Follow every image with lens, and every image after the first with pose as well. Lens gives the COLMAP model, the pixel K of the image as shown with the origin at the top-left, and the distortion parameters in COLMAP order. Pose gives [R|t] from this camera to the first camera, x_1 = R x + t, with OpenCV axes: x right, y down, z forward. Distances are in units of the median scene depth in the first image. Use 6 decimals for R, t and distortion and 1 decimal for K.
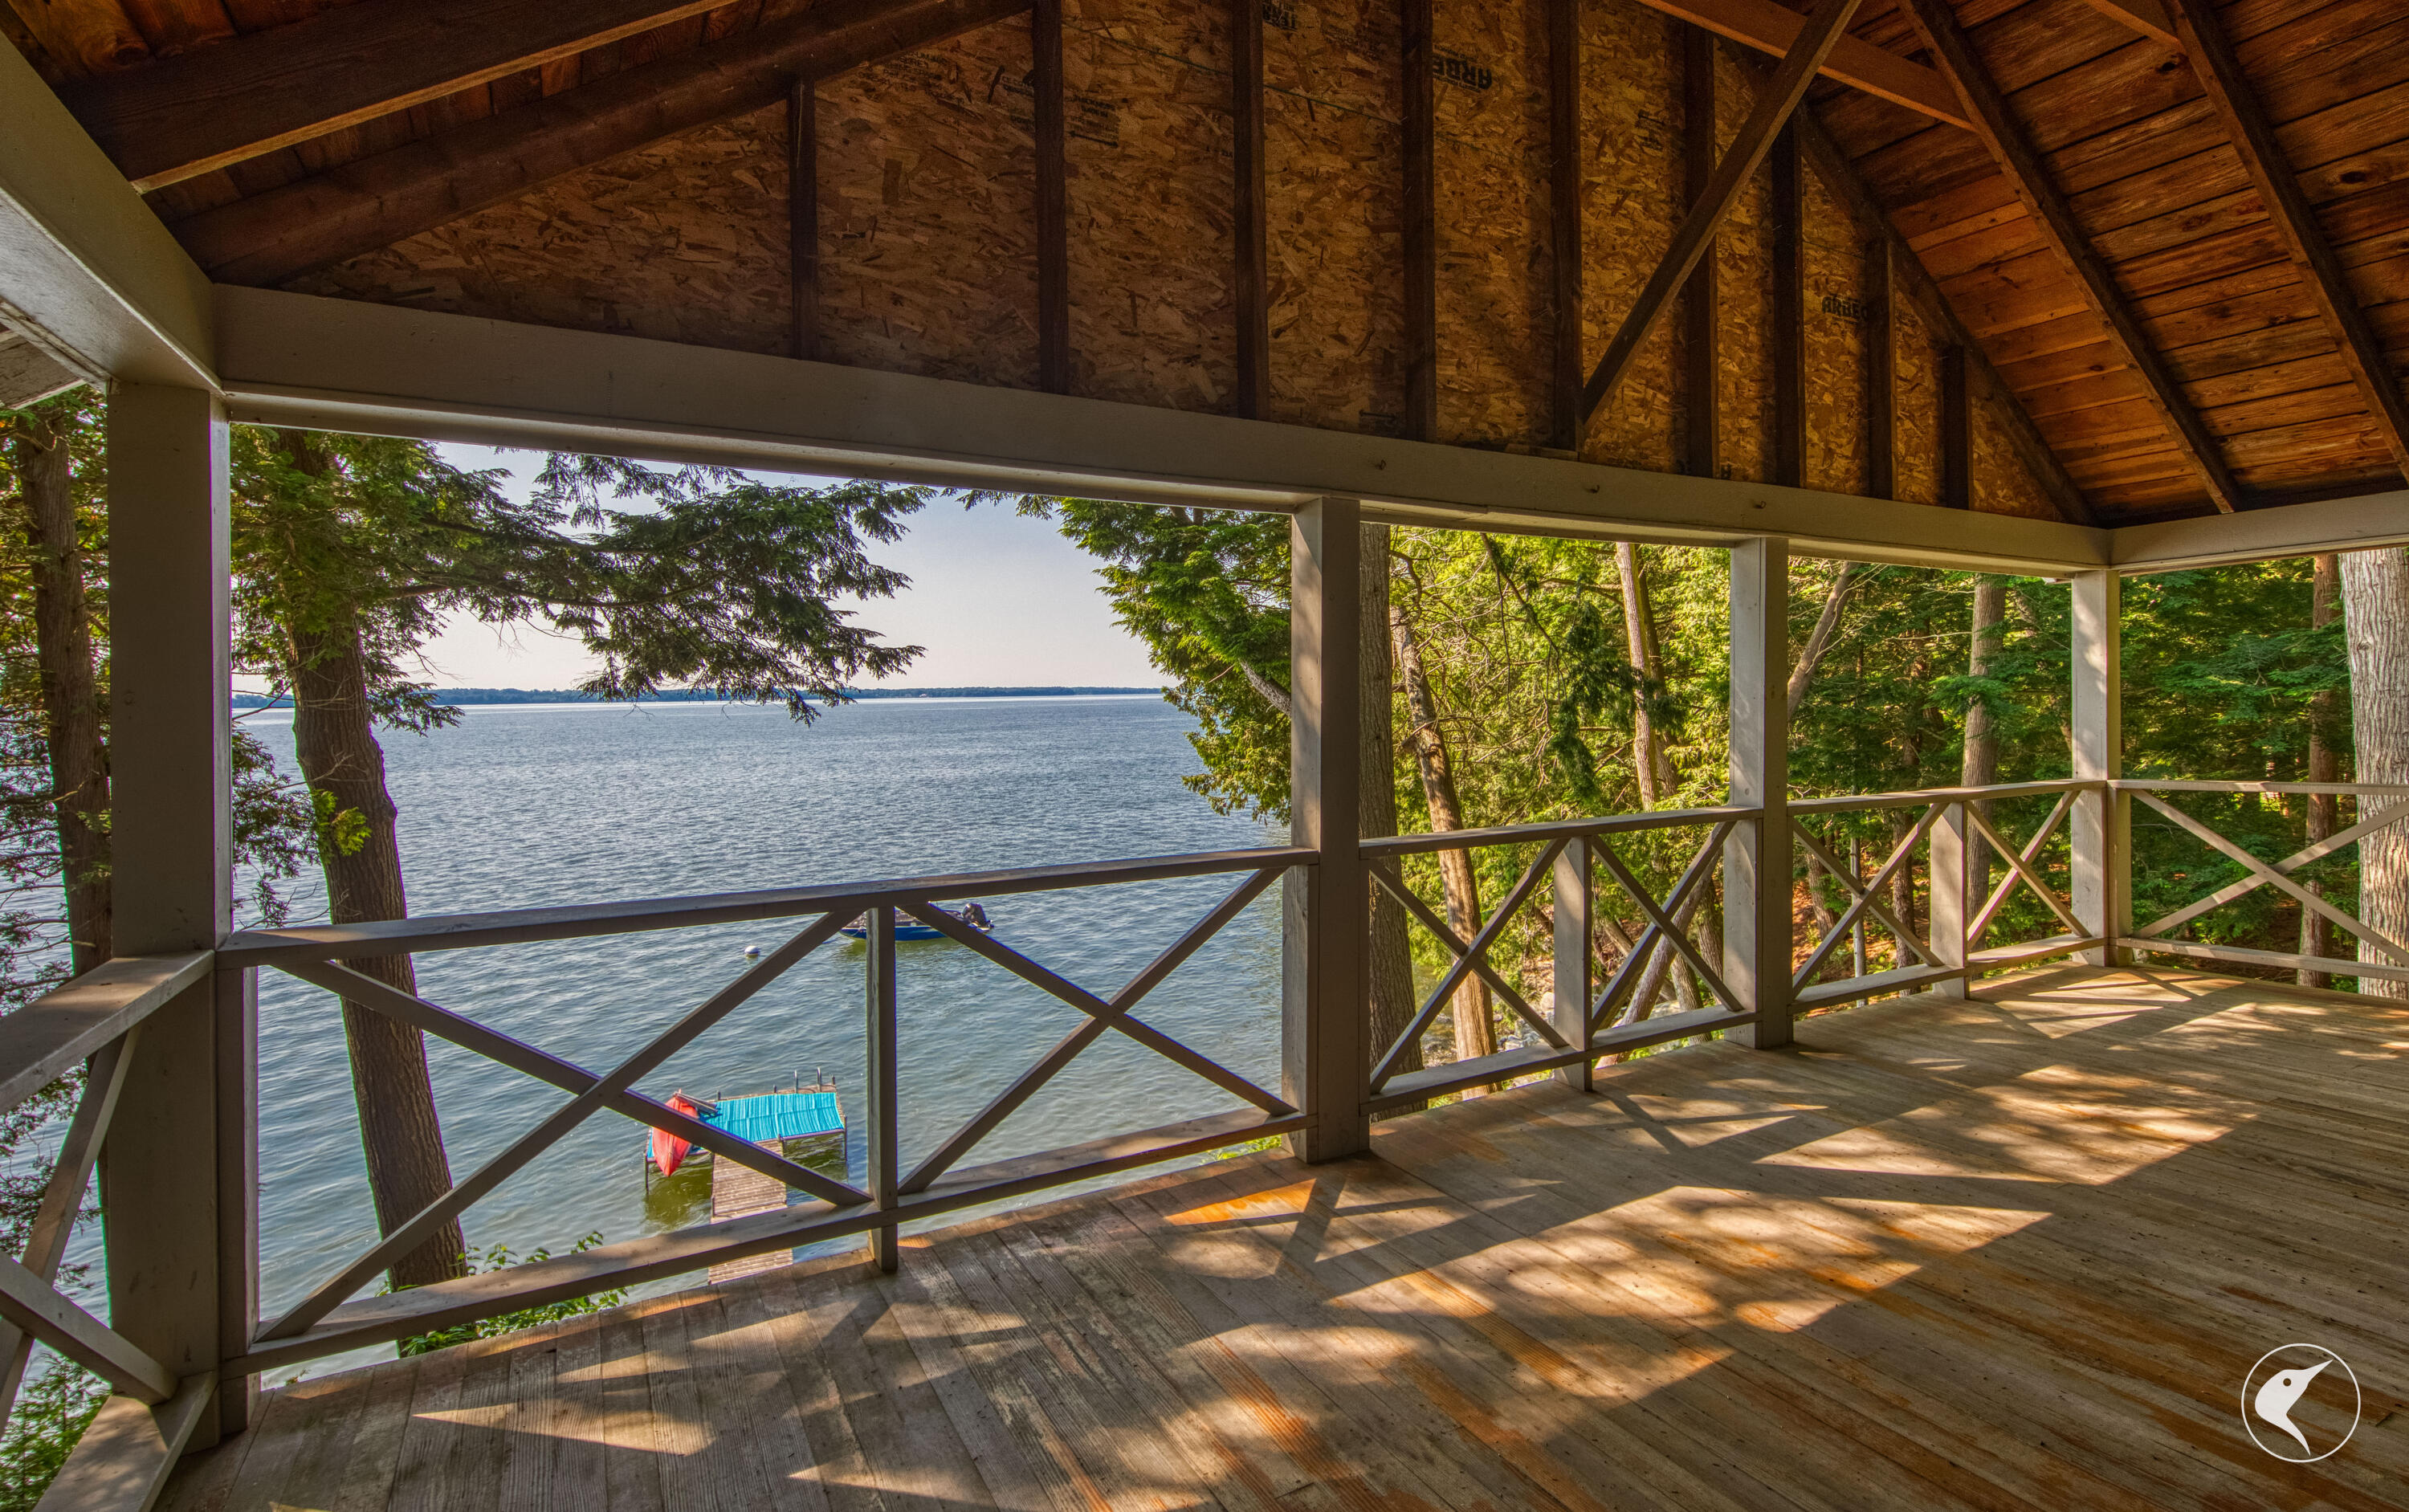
lens RADIAL K [[1221.2, 0, 1306.5], [0, 1221.2, 681.6], [0, 0, 1]] dist [0.007386, 0.002371]
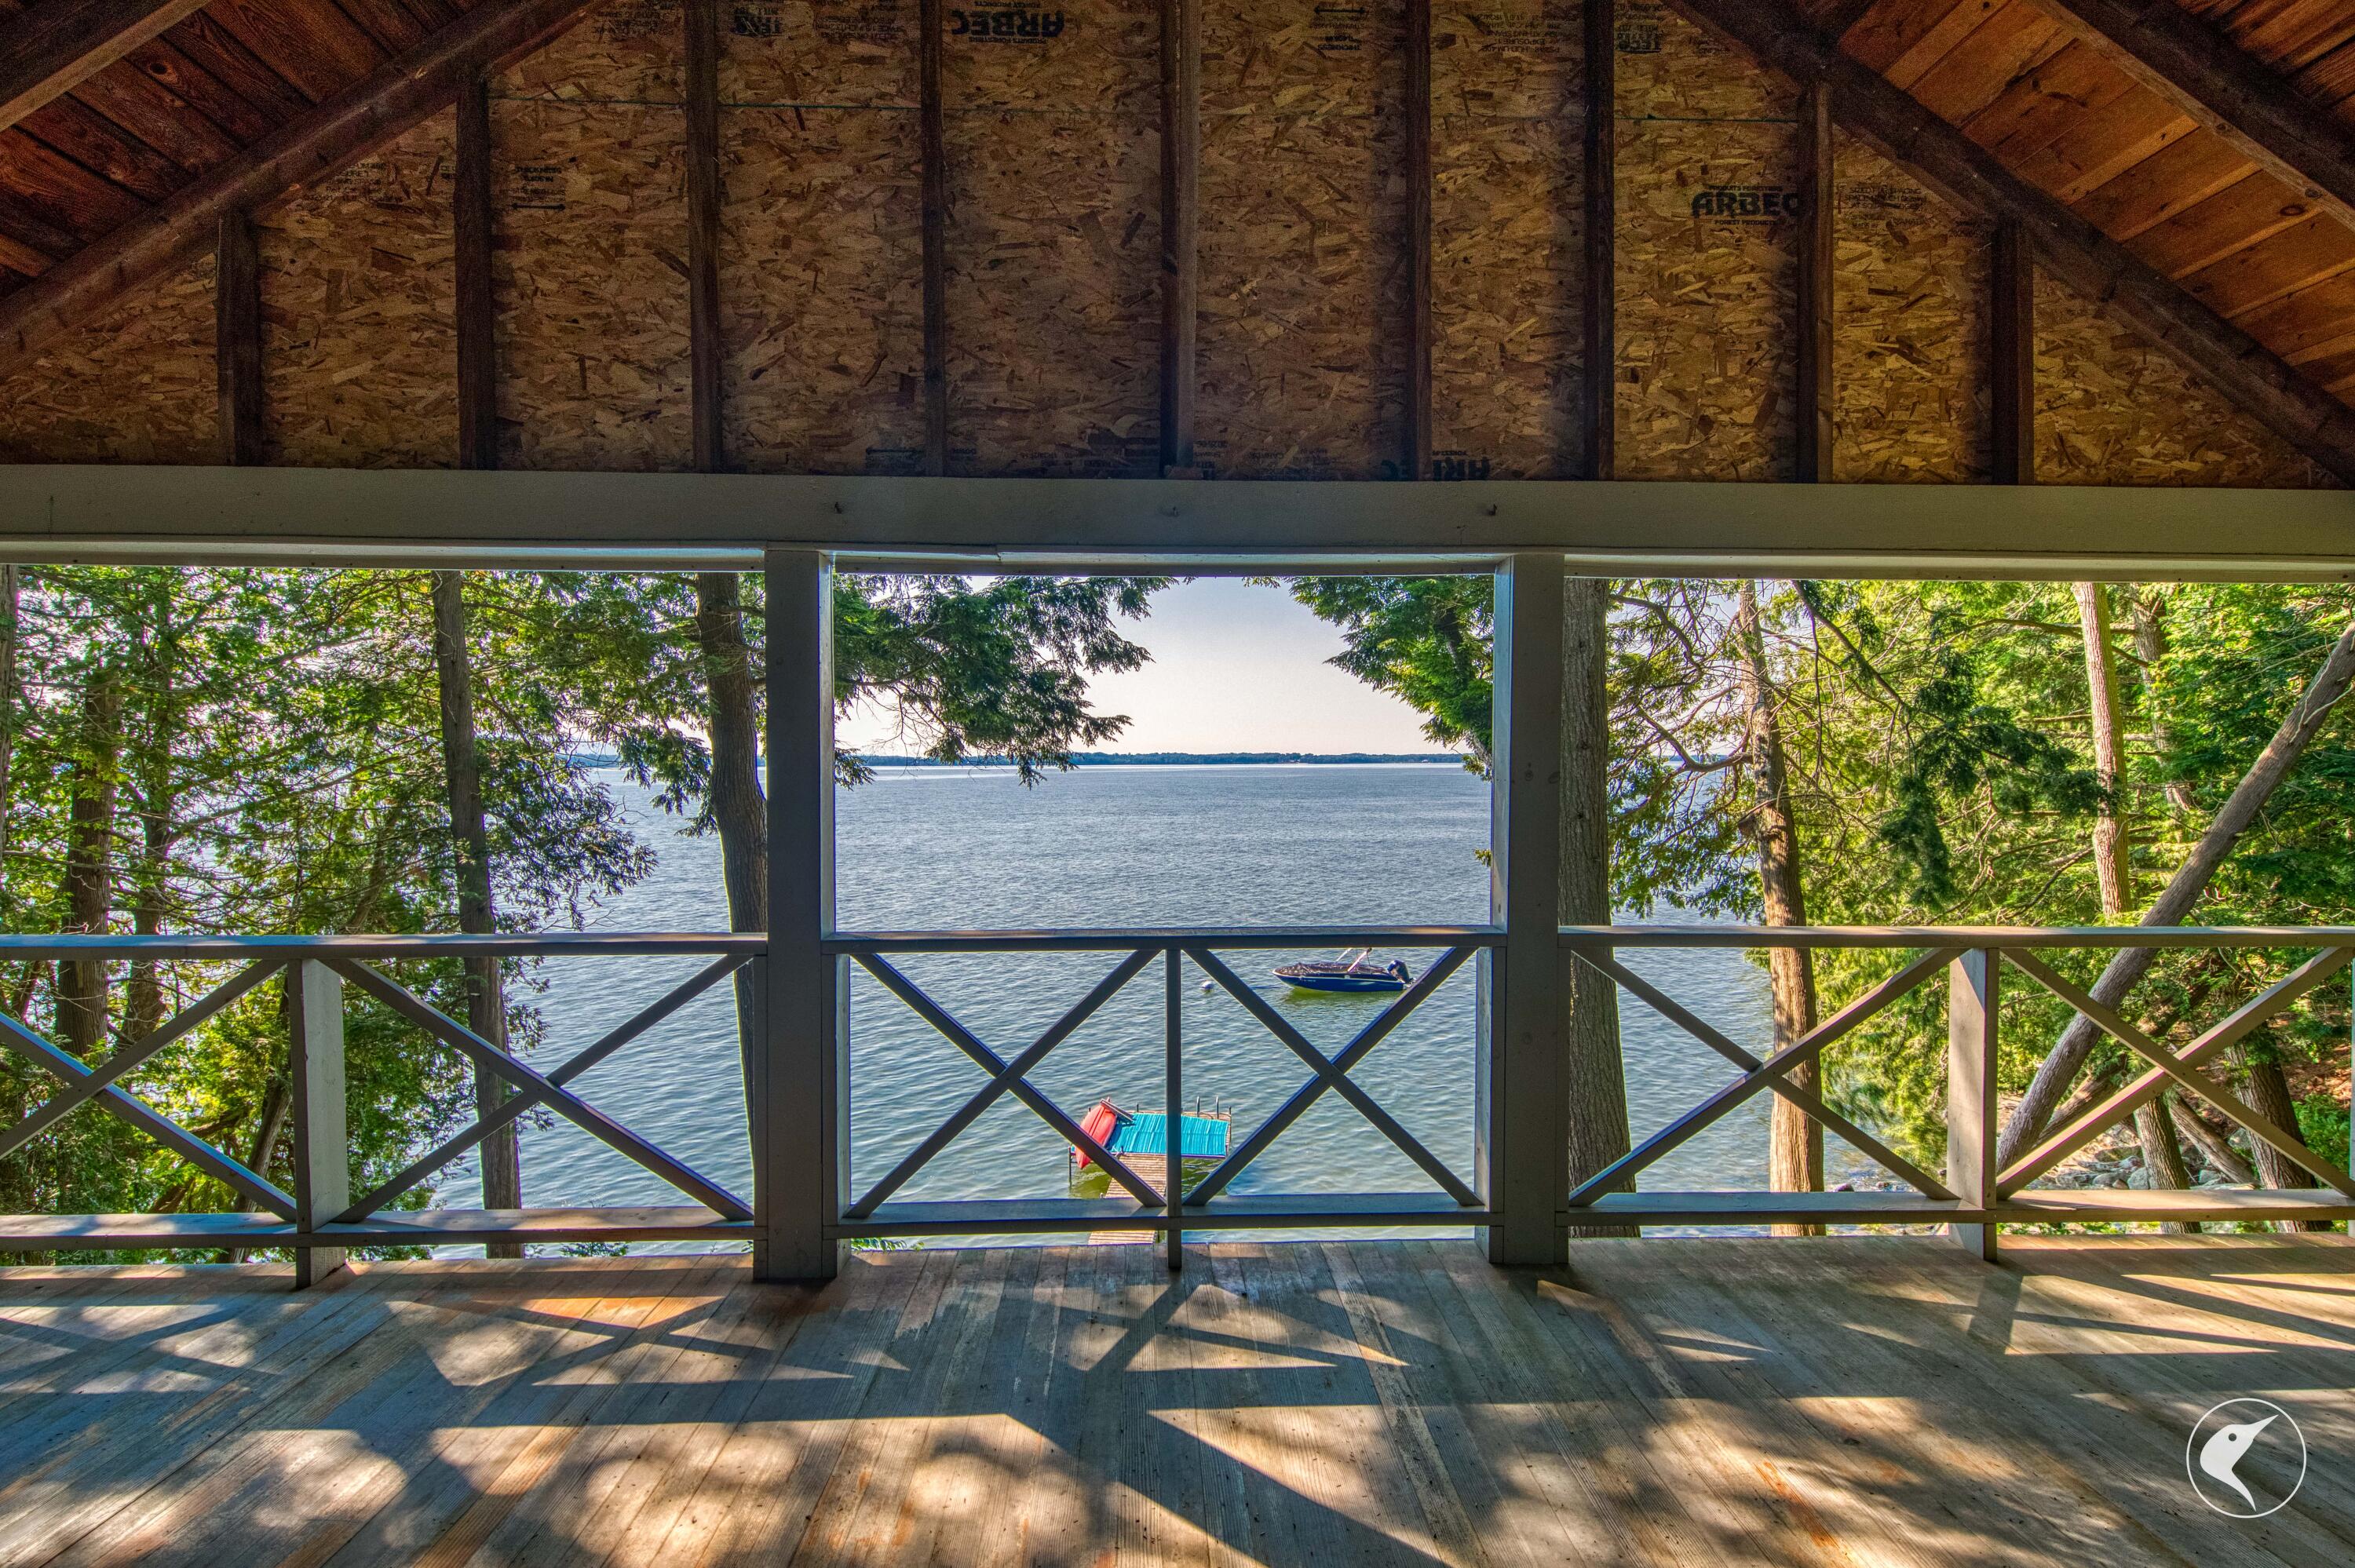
lens RADIAL K [[1122.0, 0, 1175.8], [0, 1122.0, 779.7], [0, 0, 1]] dist [0.009124, -0.004057]
pose [[0.866046, 0.016540, -0.499691, 0.484905], [-0.003453, 0.999627, 0.027104, -0.002777], [0.499953, -0.021748, 0.865779, 0.298085]]
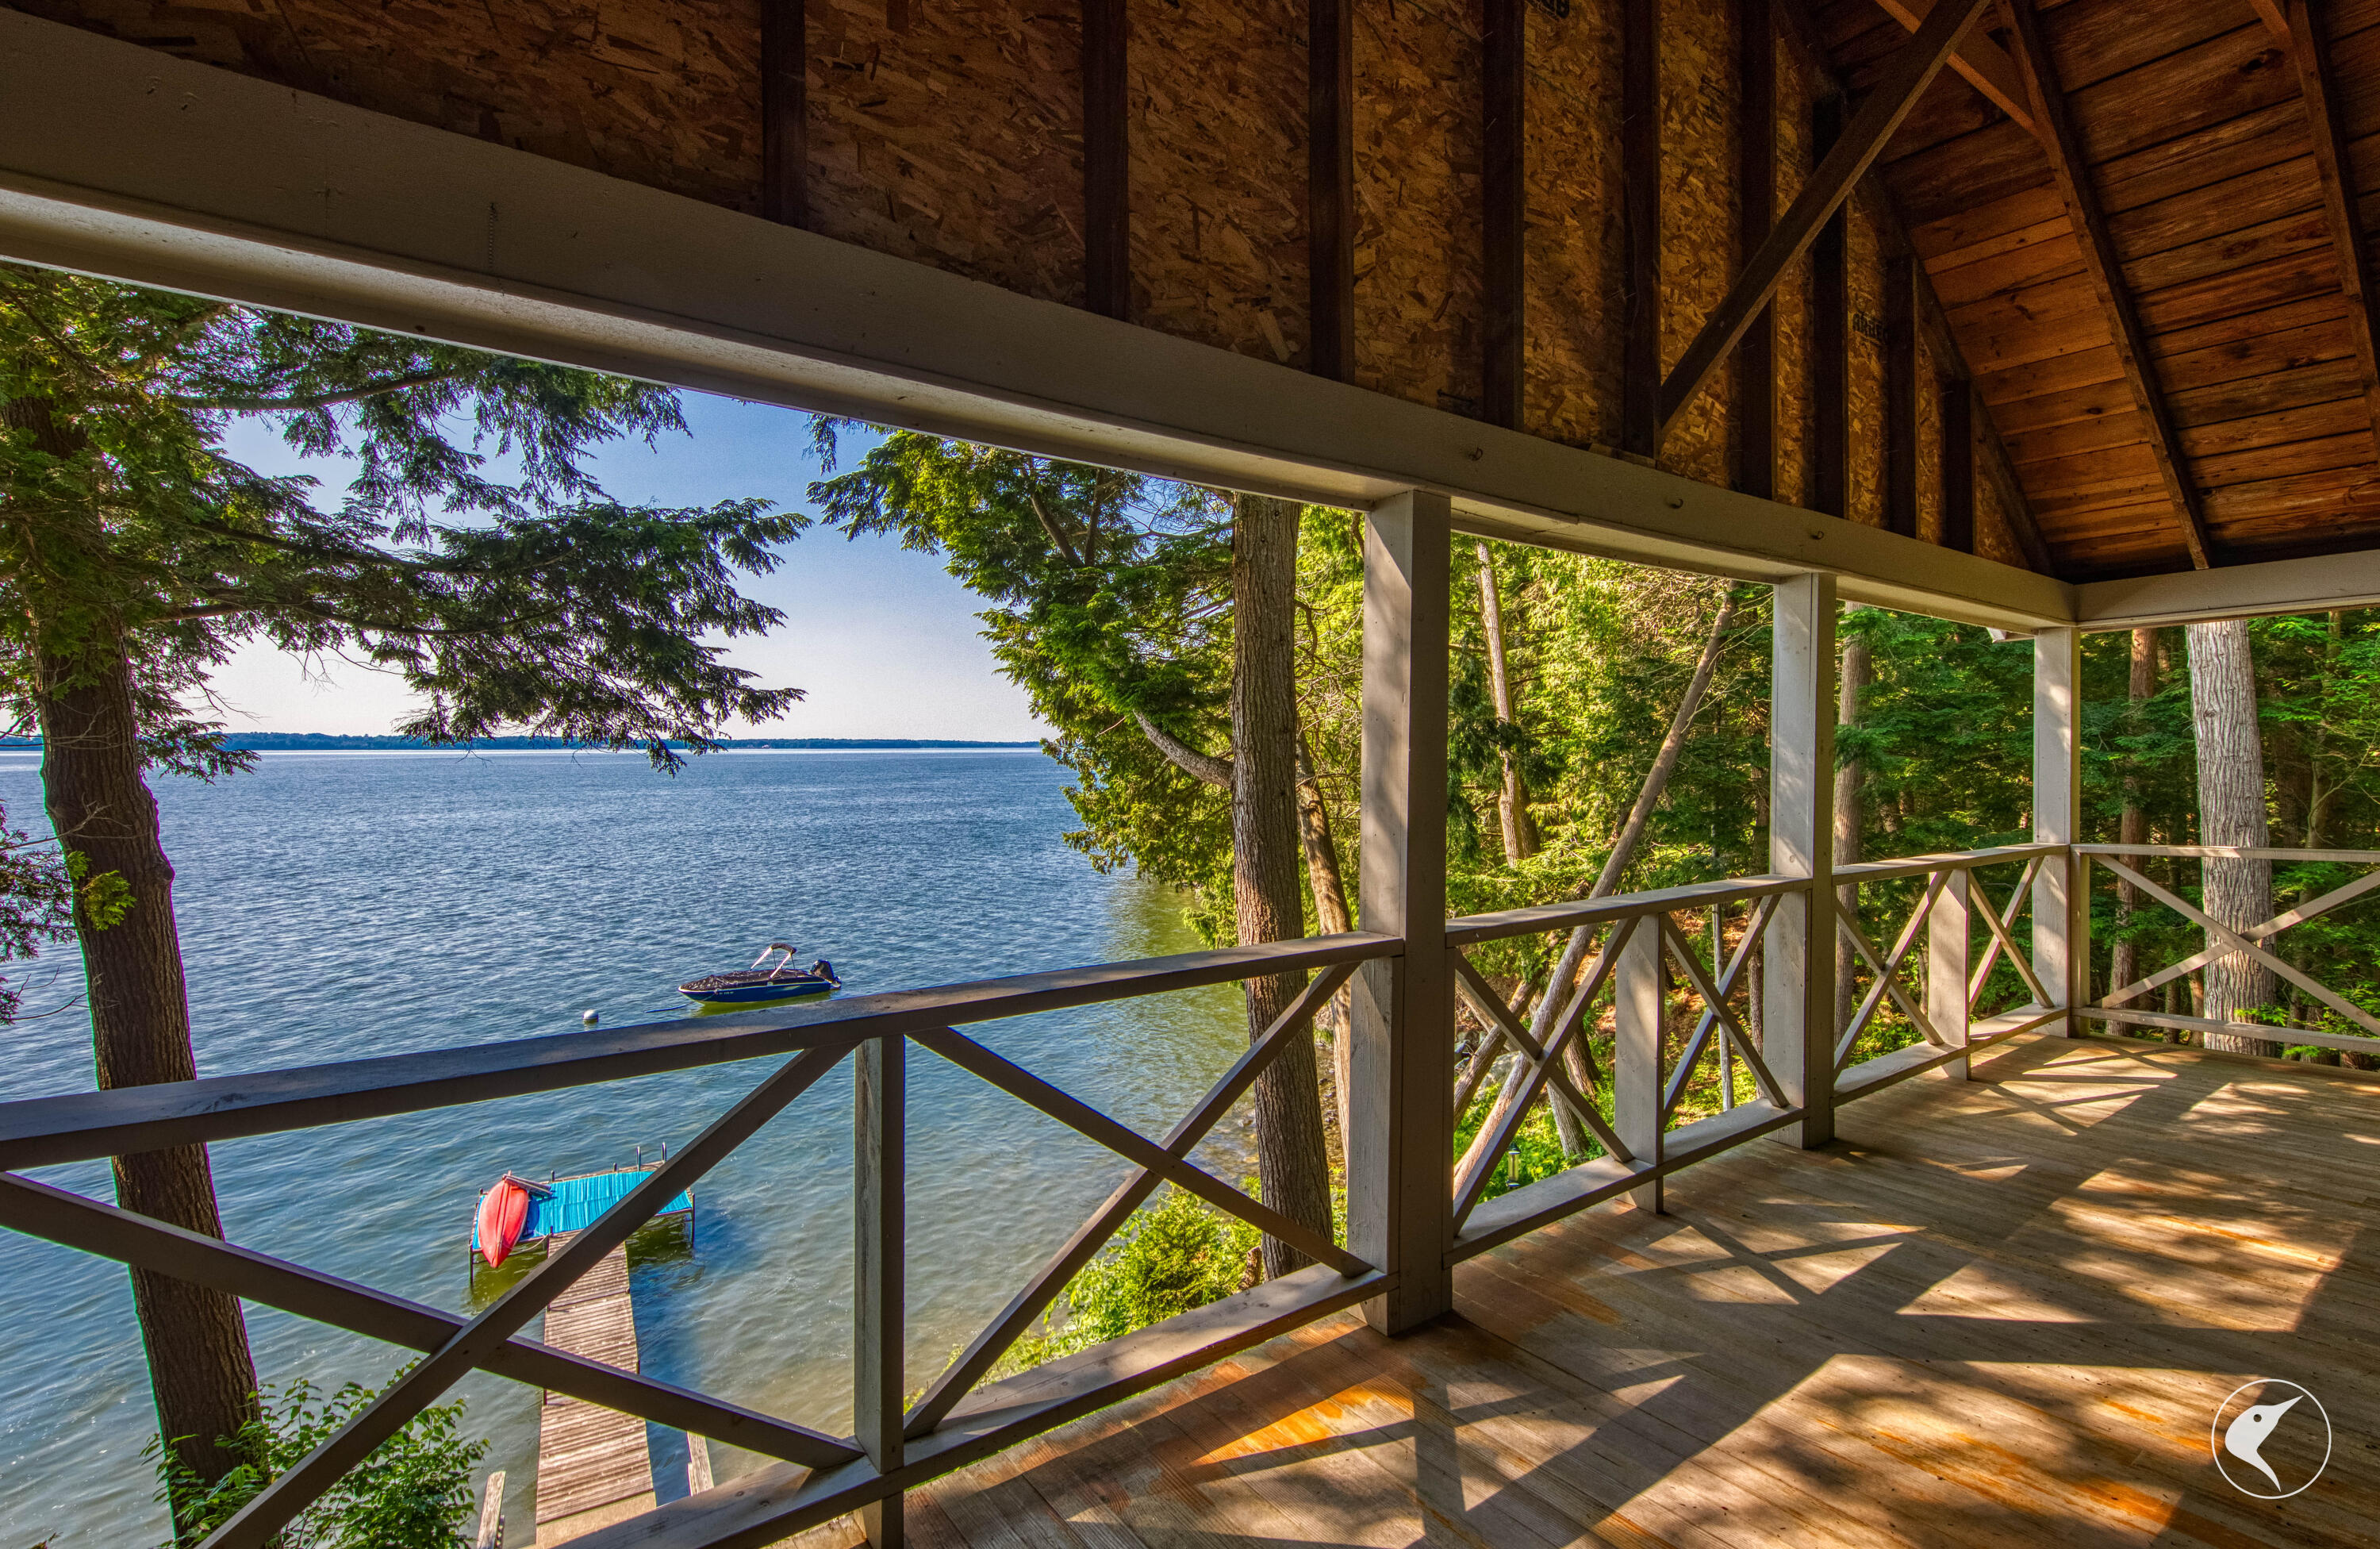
lens RADIAL K [[1161.2, 0, 1220.0], [0, 1161.2, 748.9], [0, 0, 1]] dist [0.007705, -0.002623]
pose [[0.996398, 0.011246, 0.084052, -0.120629], [-0.011886, 0.999904, 0.007125, 0.008626], [-0.083963, -0.008099, 0.996436, 0.183547]]
